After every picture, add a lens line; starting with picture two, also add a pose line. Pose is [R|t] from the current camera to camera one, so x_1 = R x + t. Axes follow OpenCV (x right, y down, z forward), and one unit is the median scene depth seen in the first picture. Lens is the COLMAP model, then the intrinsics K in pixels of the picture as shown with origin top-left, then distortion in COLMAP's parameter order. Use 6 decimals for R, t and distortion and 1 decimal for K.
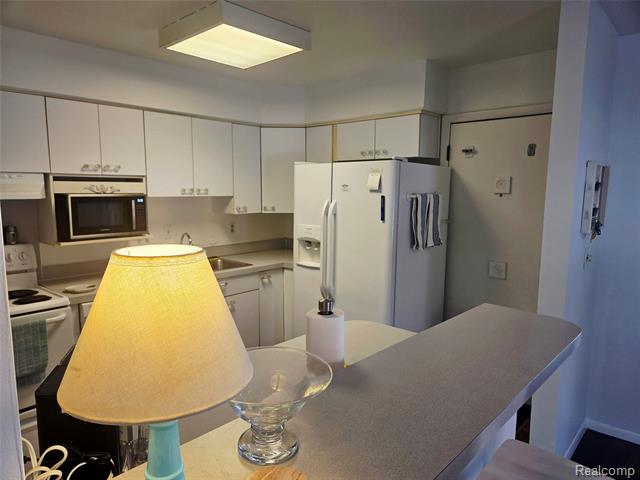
lens RADIAL K [[430.9, 0, 320.8], [0, 430.9, 236.9], [0, 0, 1]] dist [0.070030, -0.062409]
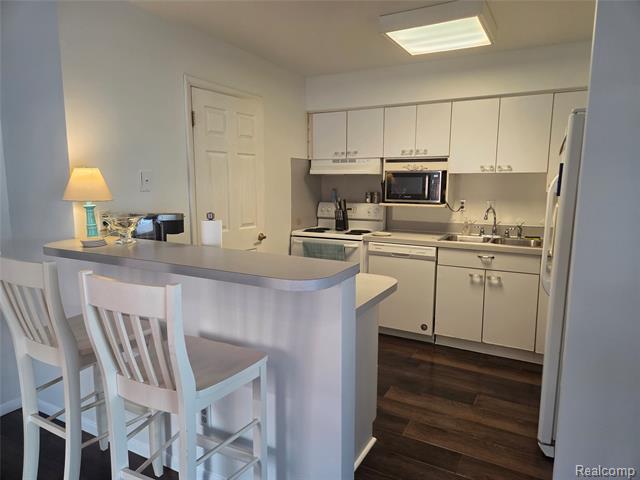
lens RADIAL K [[430.9, 0, 320.8], [0, 430.9, 236.9], [0, 0, 1]] dist [0.070030, -0.062409]
pose [[0.238361, 0.131241, -0.962268, 0.789596], [-0.110035, 0.988096, 0.107507, -0.008146], [0.964923, 0.080258, 0.249965, 0.404437]]
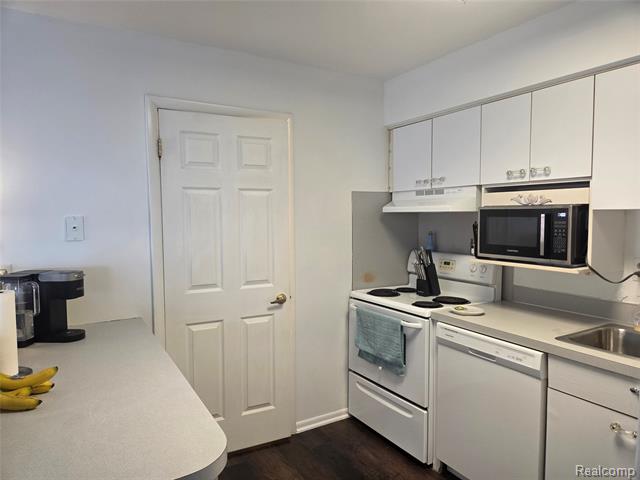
lens RADIAL K [[430.9, 0, 320.8], [0, 430.9, 236.9], [0, 0, 1]] dist [0.070030, -0.062409]
pose [[-0.305446, 0.054921, -0.950624, 0.370694], [-0.095567, 0.991526, 0.087991, -0.078752], [0.947402, 0.117725, -0.297609, 0.911734]]
